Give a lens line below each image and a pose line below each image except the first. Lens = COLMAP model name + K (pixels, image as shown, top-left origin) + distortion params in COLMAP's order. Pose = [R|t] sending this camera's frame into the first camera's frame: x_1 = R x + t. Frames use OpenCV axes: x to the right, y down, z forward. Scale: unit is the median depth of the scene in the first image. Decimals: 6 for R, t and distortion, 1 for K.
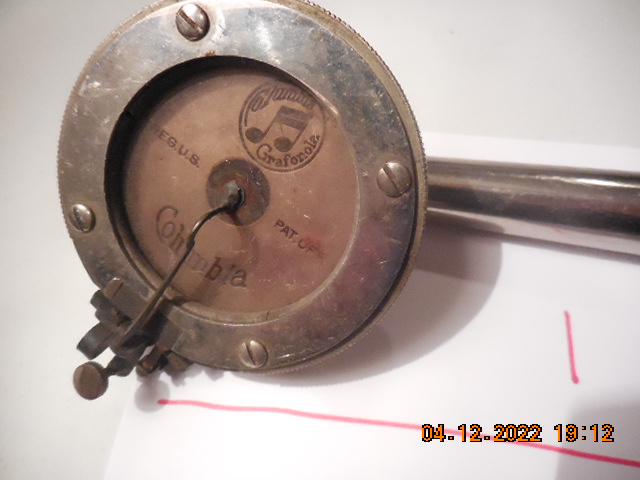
lens RADIAL K [[472.0, 0, 320.0], [0, 472.0, 240.0], [0, 0, 1]] dist [0.001673, -0.000695]
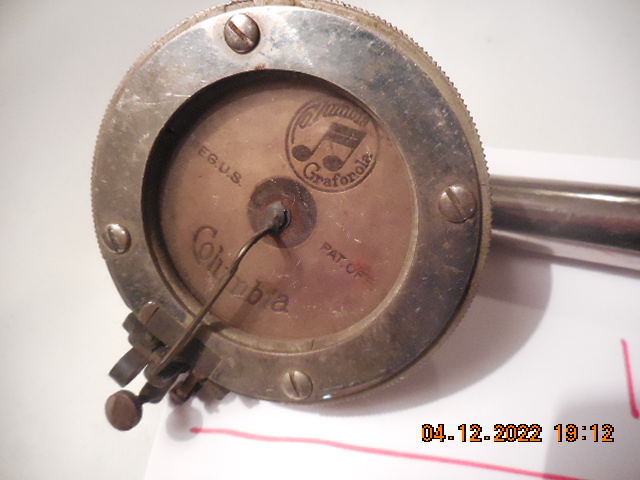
lens RADIAL K [[472.0, 0, 320.0], [0, 472.0, 240.0], [0, 0, 1]] dist [0.001673, -0.000695]
pose [[0.999911, 0.009589, -0.009264, -0.090365], [-0.009614, 0.999950, -0.002656, -0.045900], [0.009238, 0.002745, 0.999954, 0.059978]]
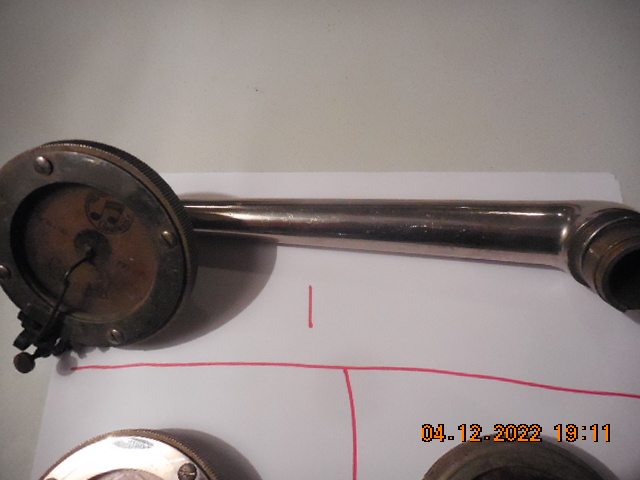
lens RADIAL K [[472.0, 0, 320.0], [0, 472.0, 240.0], [0, 0, 1]] dist [0.001673, -0.000695]
pose [[0.990829, -0.114158, 0.072290, 0.541739], [0.105575, 0.987958, 0.113107, -0.241054], [-0.084331, -0.104438, 0.990950, -0.803830]]
